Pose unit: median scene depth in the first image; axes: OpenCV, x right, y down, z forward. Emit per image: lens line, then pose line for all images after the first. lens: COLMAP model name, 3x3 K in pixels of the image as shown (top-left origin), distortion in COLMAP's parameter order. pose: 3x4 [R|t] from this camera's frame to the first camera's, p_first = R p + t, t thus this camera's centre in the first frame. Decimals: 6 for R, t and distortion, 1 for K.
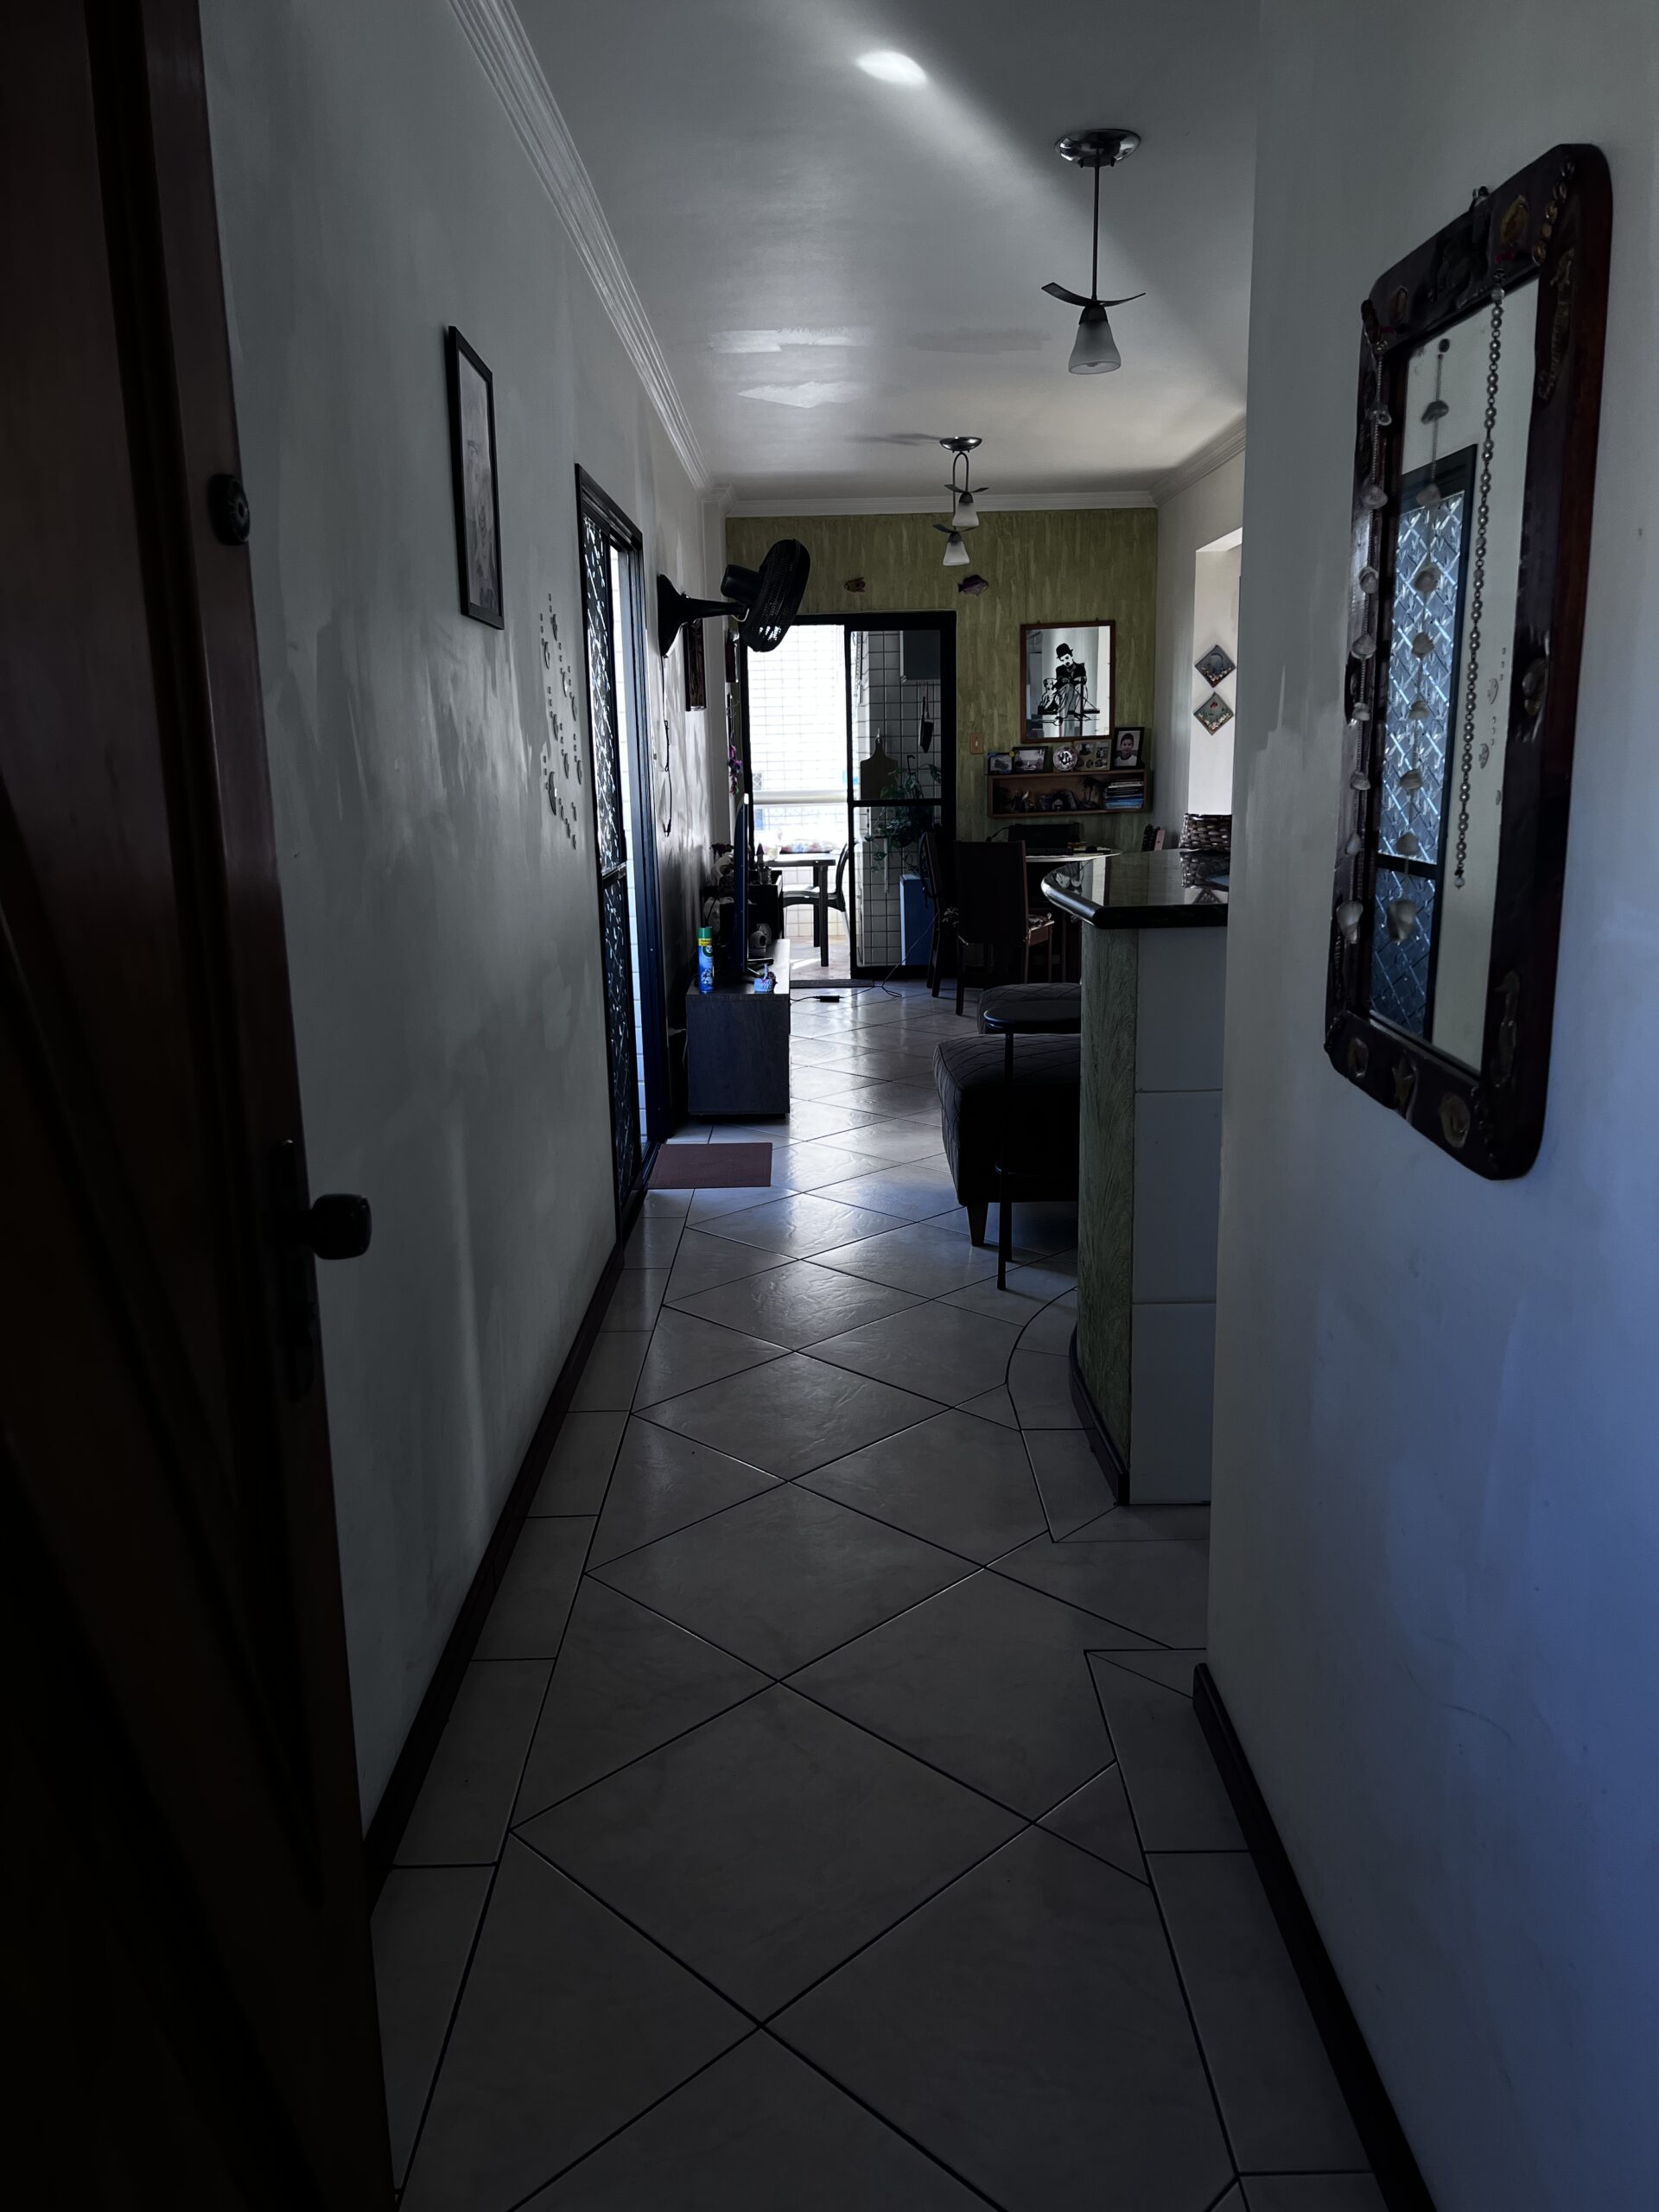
lens RADIAL K [[1650.2, 0, 822.9], [0, 1650.2, 1117.9], [0, 0, 1]] dist [0.053715, -0.000209]
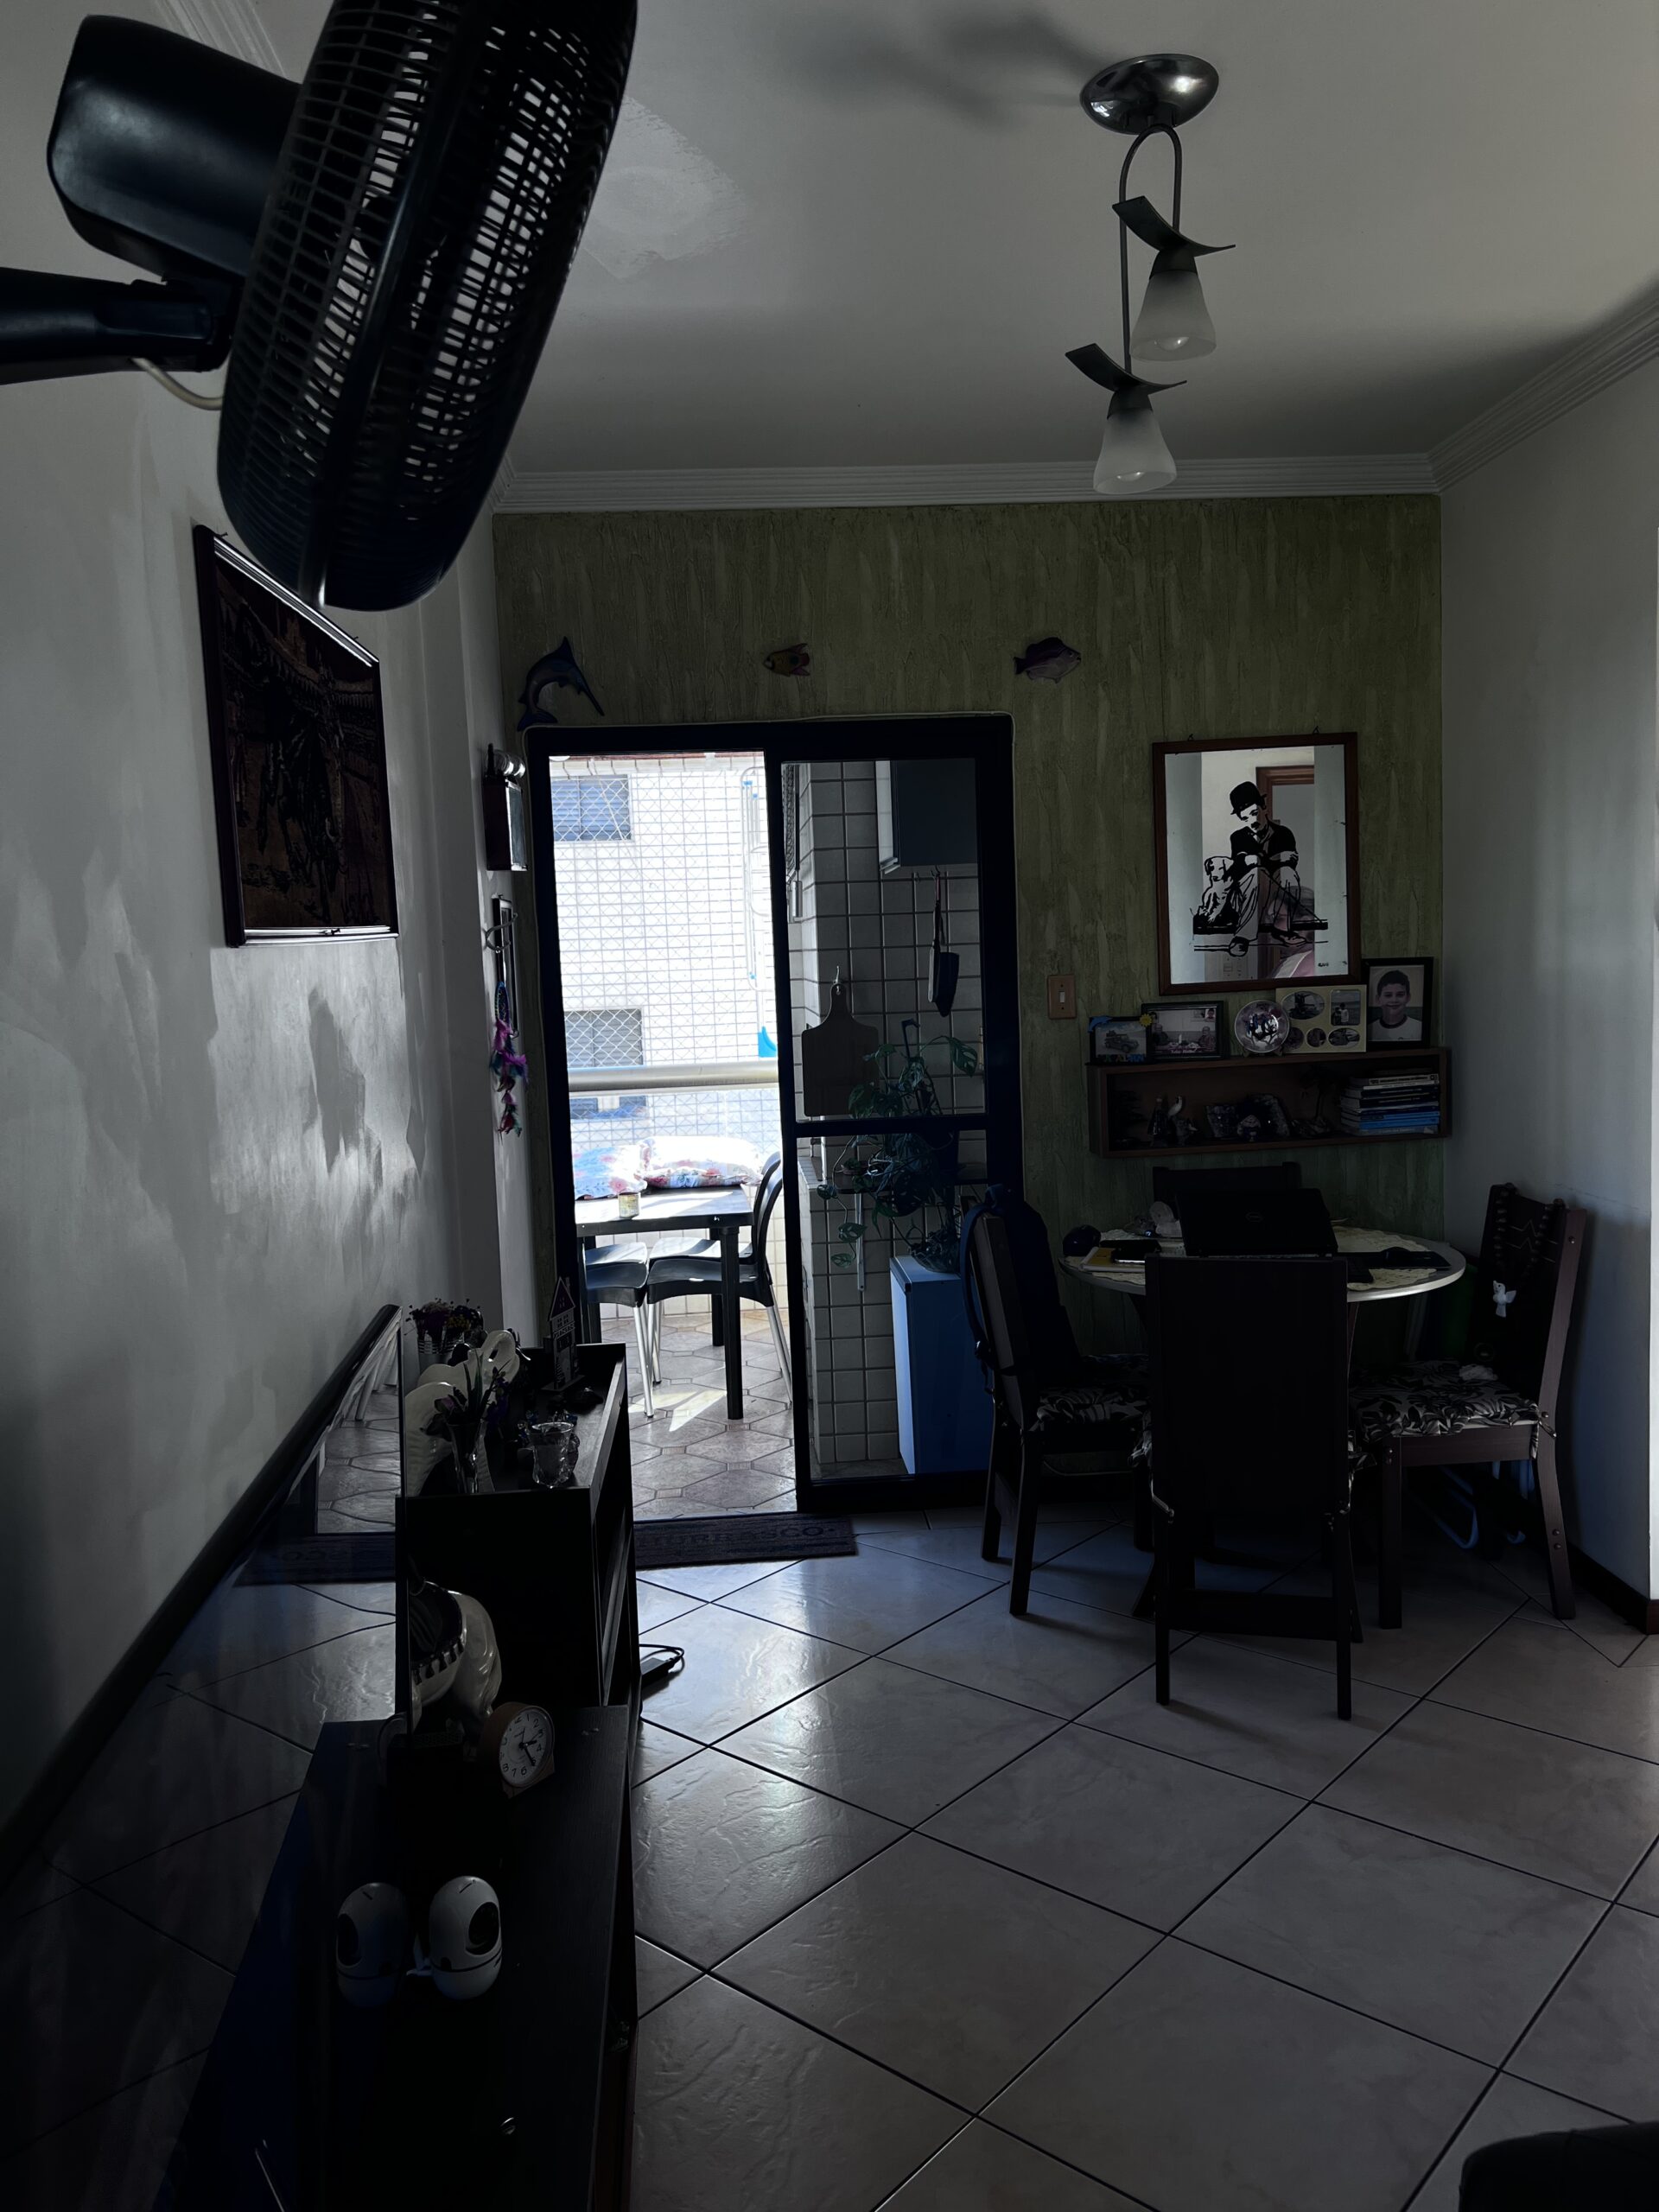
lens RADIAL K [[1650.2, 0, 835.1], [0, 1650.2, 1100.4], [0, 0, 1]] dist [0.053715, -0.000209]
pose [[0.997430, -0.022961, 0.067873, -0.000938], [0.032046, 0.990198, -0.135946, -0.139166], [-0.064087, 0.137772, 0.988388, 0.562072]]
